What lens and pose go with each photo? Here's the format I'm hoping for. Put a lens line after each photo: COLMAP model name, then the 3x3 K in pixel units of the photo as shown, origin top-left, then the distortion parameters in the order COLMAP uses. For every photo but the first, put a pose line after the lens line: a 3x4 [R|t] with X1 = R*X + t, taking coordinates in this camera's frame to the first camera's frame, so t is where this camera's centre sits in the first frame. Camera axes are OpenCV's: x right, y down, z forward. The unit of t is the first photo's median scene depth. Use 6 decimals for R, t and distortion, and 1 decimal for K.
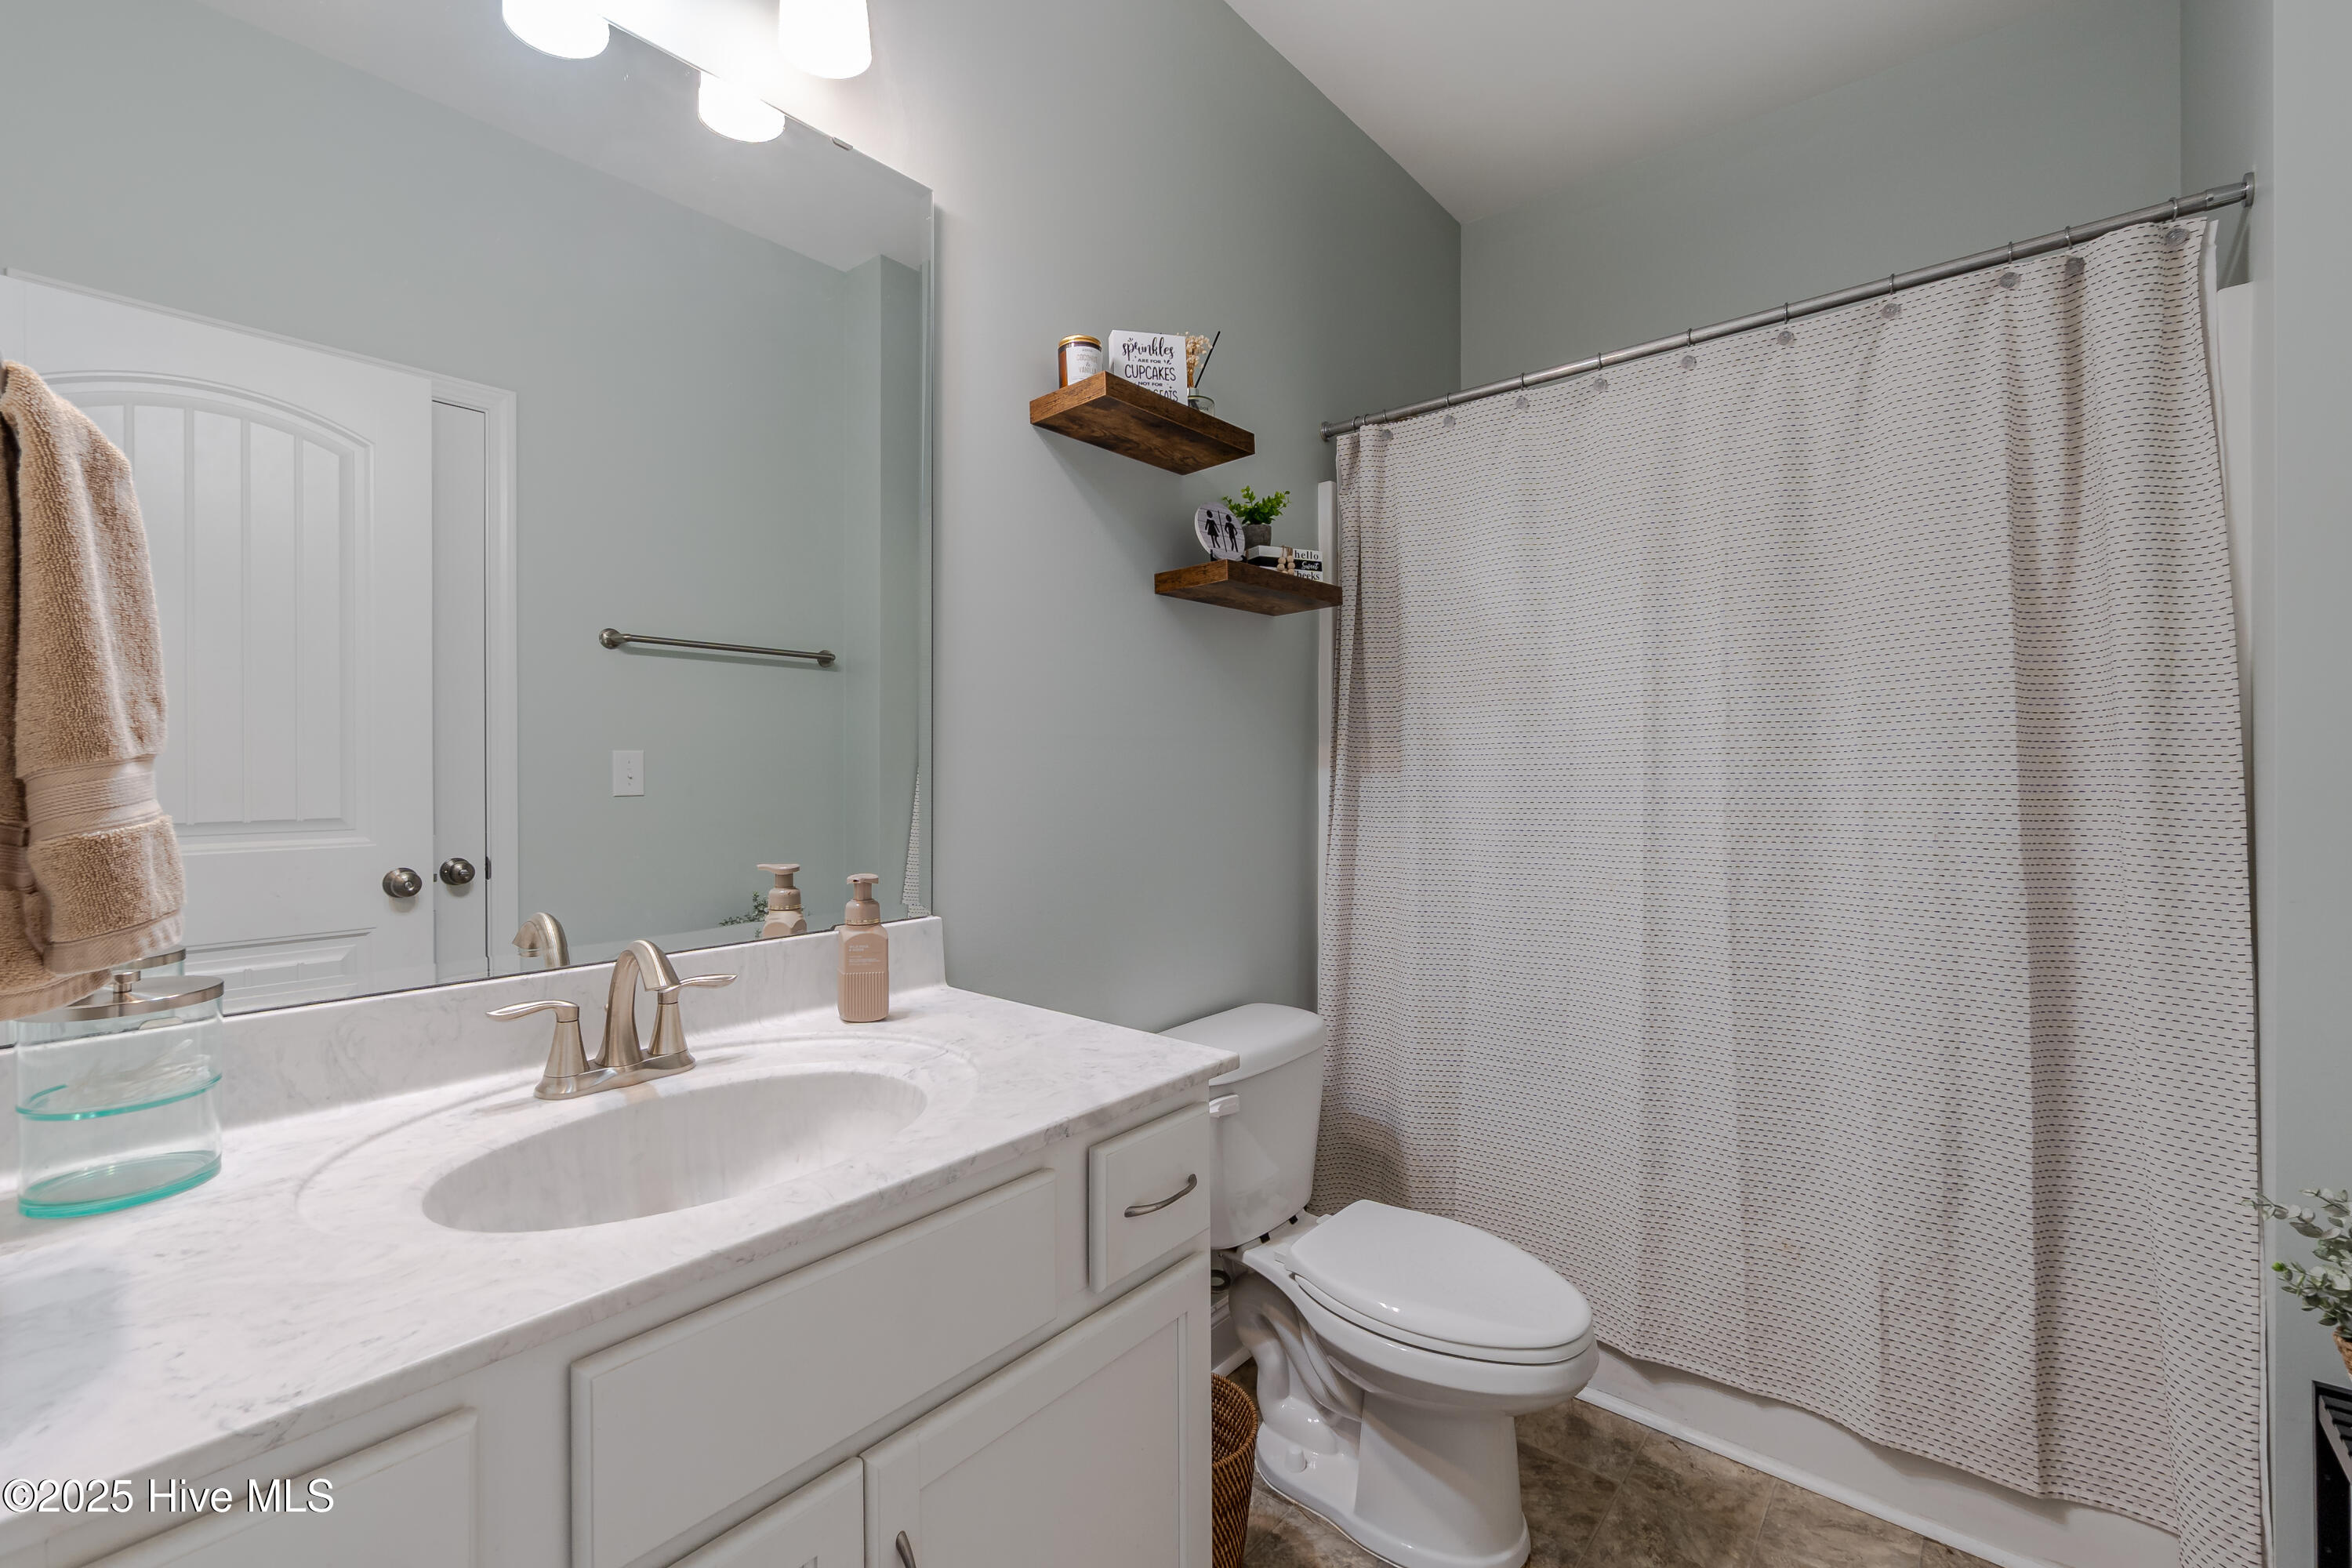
lens RADIAL K [[1013.8, 0, 1174.5], [0, 1013.8, 779.2], [0, 0, 1]] dist [-0.004316, 0.000258]
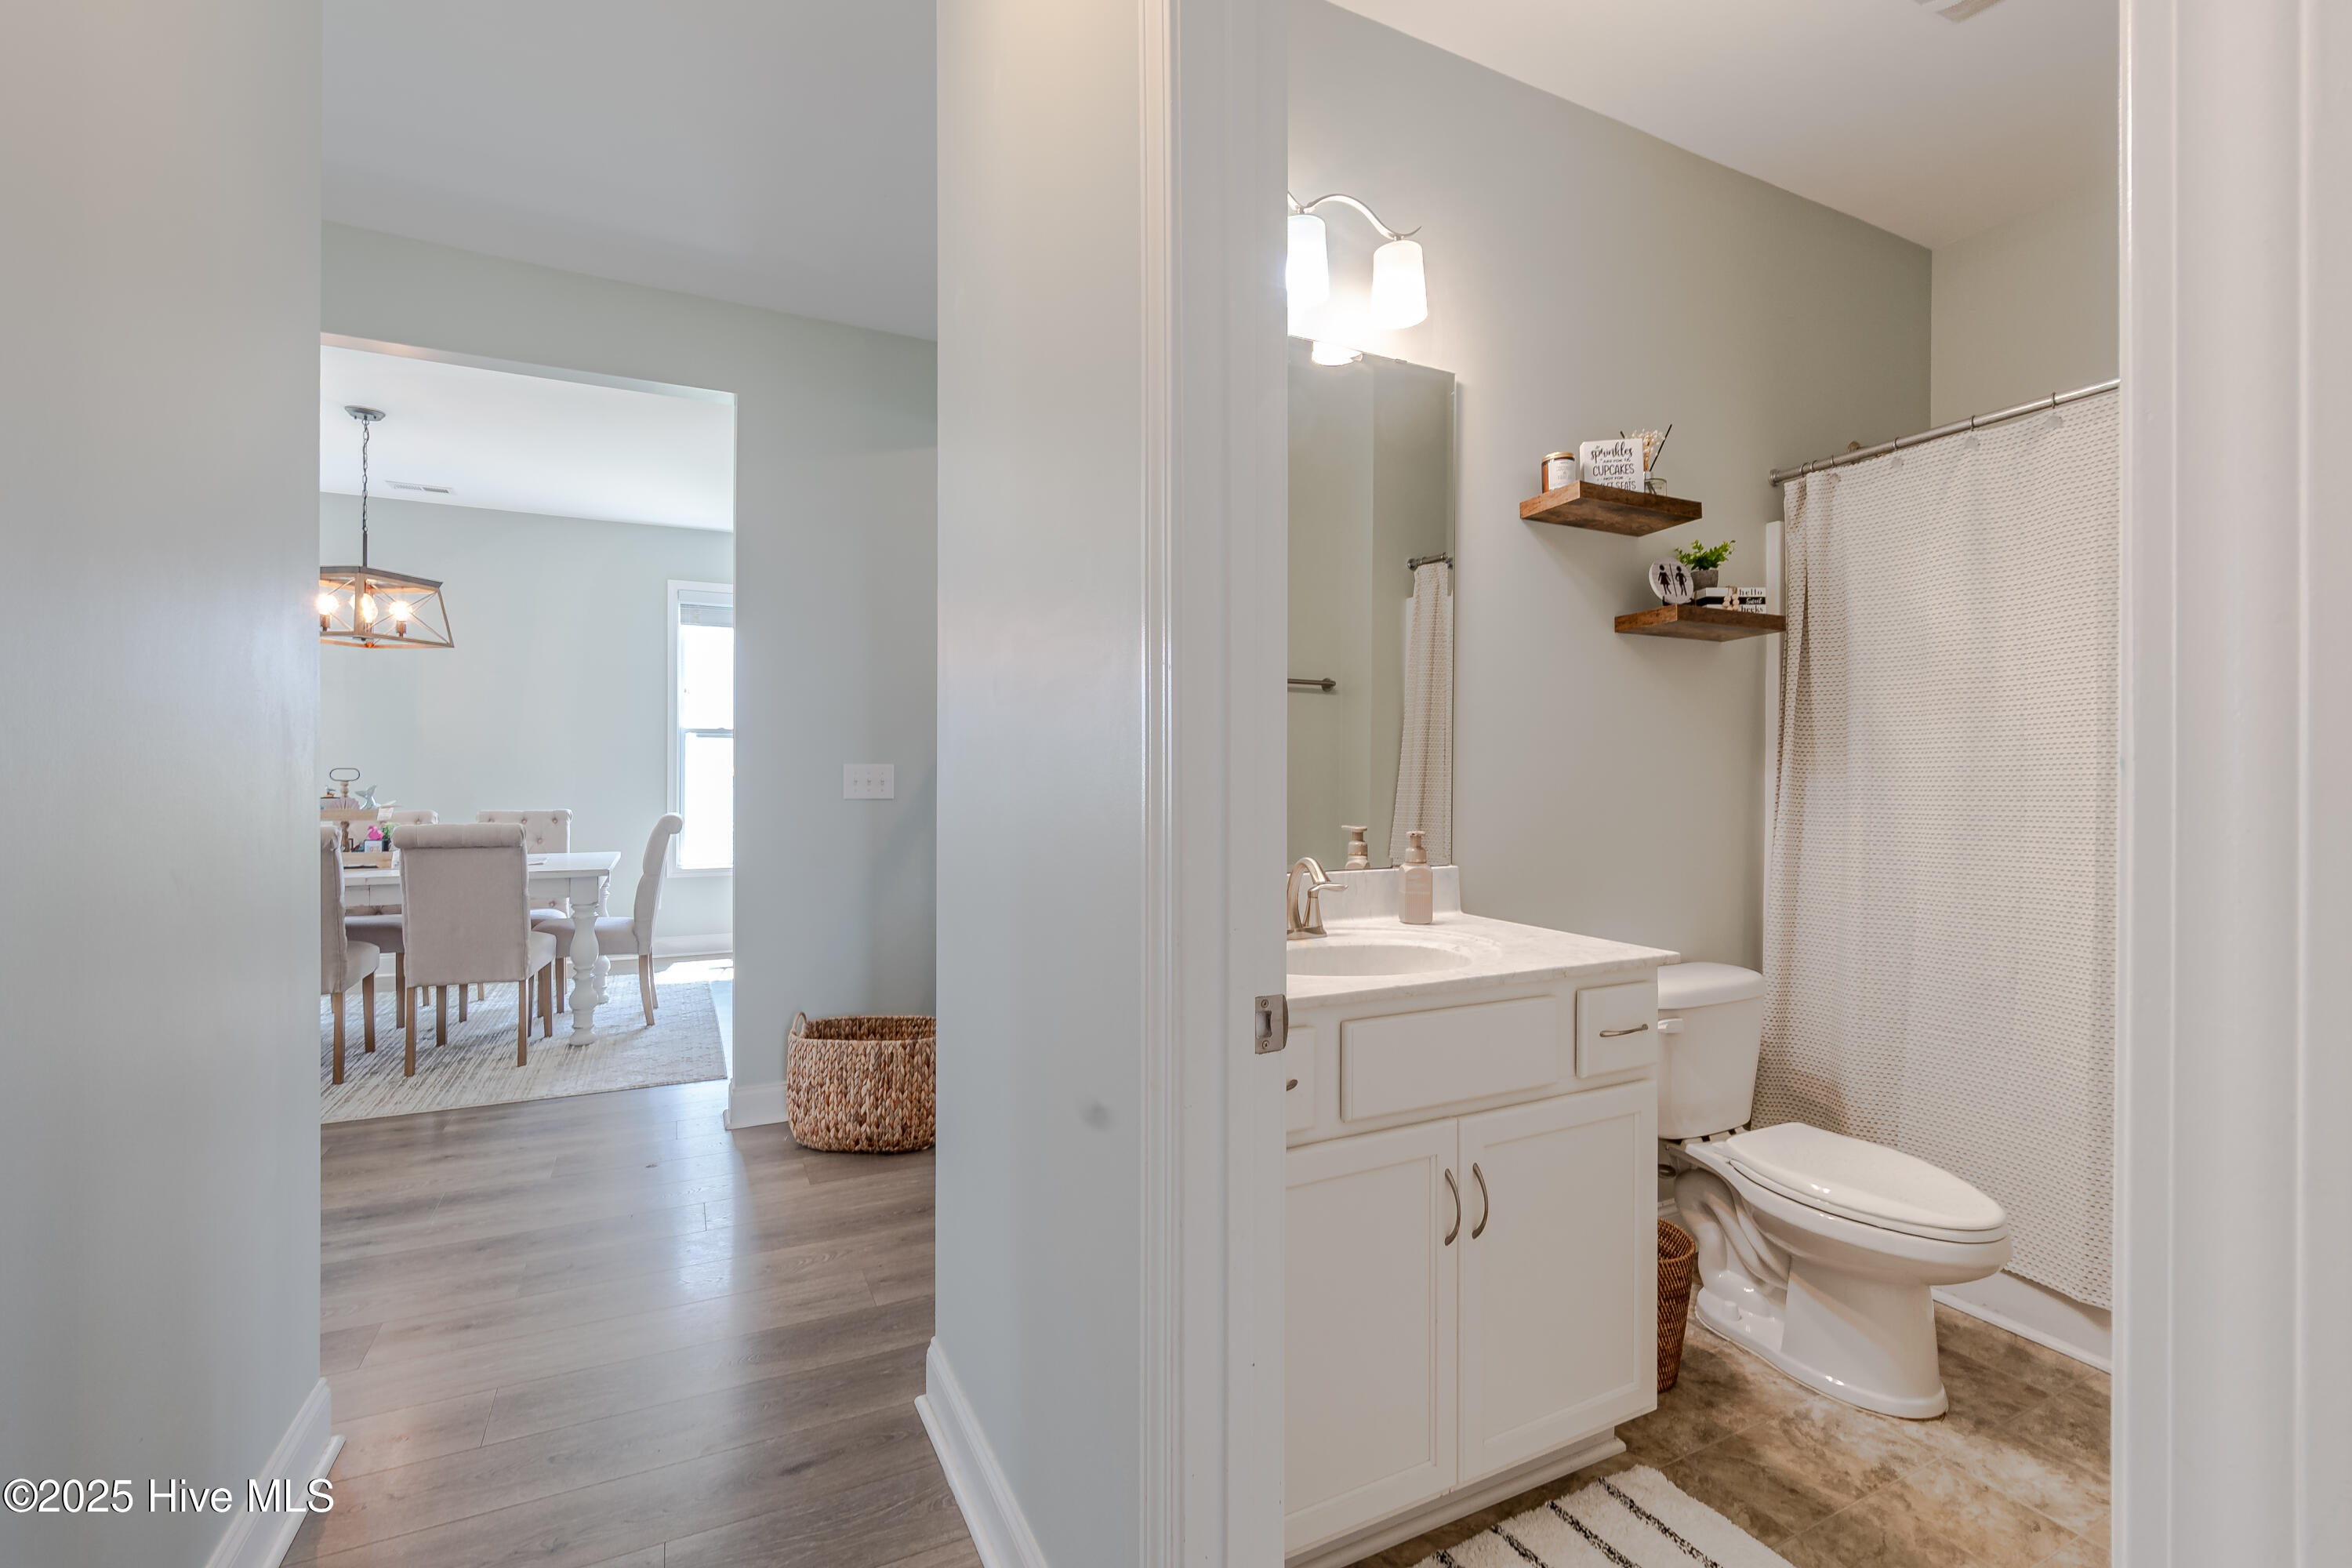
lens RADIAL K [[1013.8, 0, 1174.5], [0, 1013.8, 779.2], [0, 0, 1]] dist [-0.004316, 0.000258]
pose [[0.915518, 0.007127, -0.402214, -0.012741], [-0.011542, 0.999897, -0.008556, 0.021814], [0.402111, 0.012475, 0.915506, -0.415260]]
